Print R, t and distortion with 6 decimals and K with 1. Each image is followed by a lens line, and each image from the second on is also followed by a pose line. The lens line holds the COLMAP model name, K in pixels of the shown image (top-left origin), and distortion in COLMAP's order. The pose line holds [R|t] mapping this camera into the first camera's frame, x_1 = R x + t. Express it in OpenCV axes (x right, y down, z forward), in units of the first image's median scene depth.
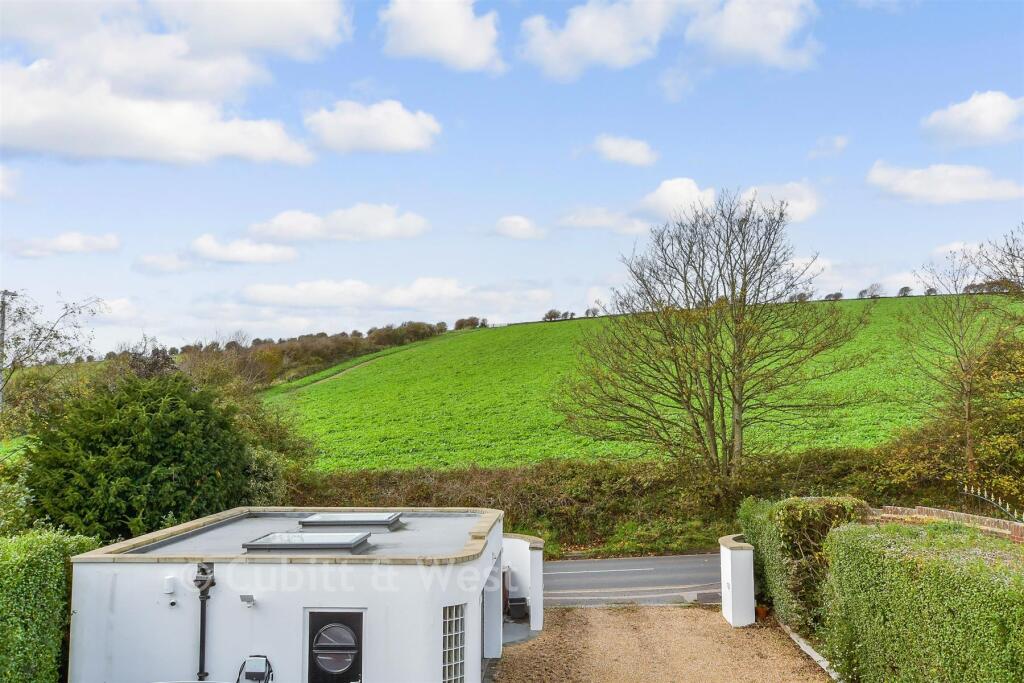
lens RADIAL K [[848.3, 0, 510.4], [0, 848.3, 345.6], [0, 0, 1]] dist [0.009891, 0.005226]
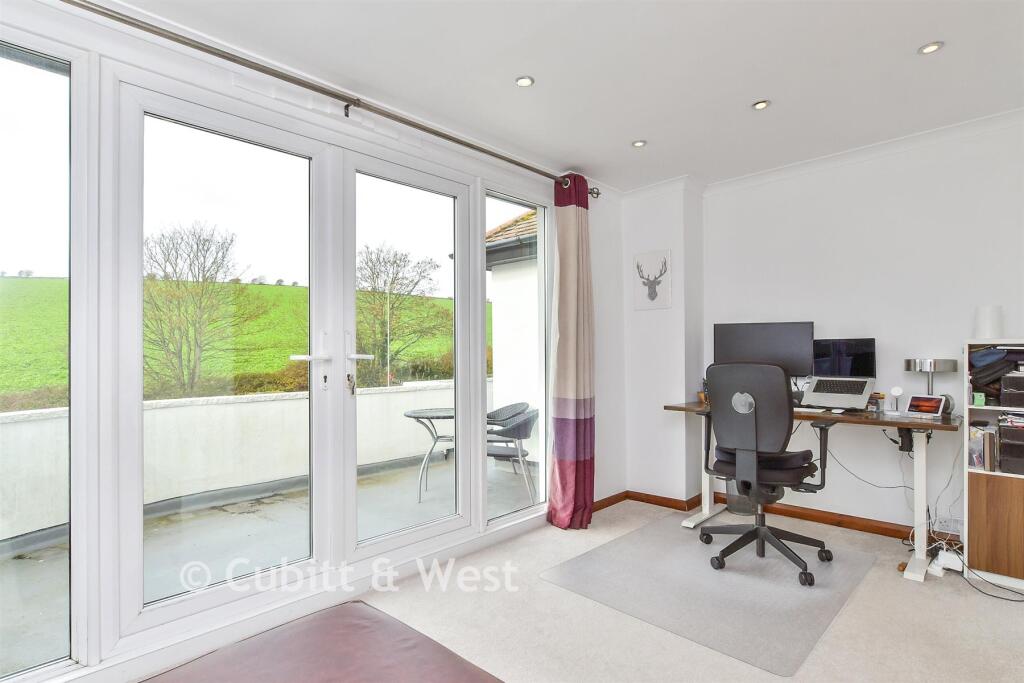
lens RADIAL K [[528.2, 0, 511.4], [0, 528.2, 348.7], [0, 0, 1]] dist [0.002984, 0.000431]
pose [[0.655798, 0.005877, 0.754914, -0.119048], [-0.055811, 0.997611, 0.040717, -0.007084], [-0.752871, -0.068835, 0.654559, -0.161035]]
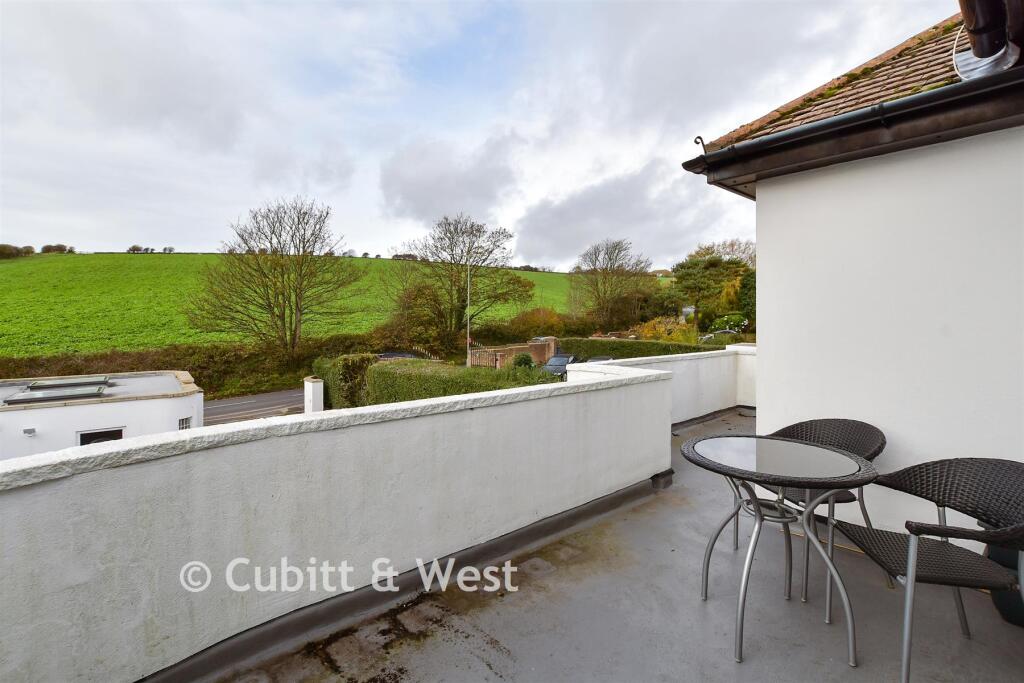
lens RADIAL K [[466.1, 0, 511.3], [0, 466.1, 317.3], [0, 0, 1]] dist [-0.016235, -0.000031]
pose [[0.732966, 0.003939, 0.680253, -0.086062], [-0.057050, 0.996816, 0.055698, -0.002067], [-0.677868, -0.079633, 0.730858, -0.069013]]
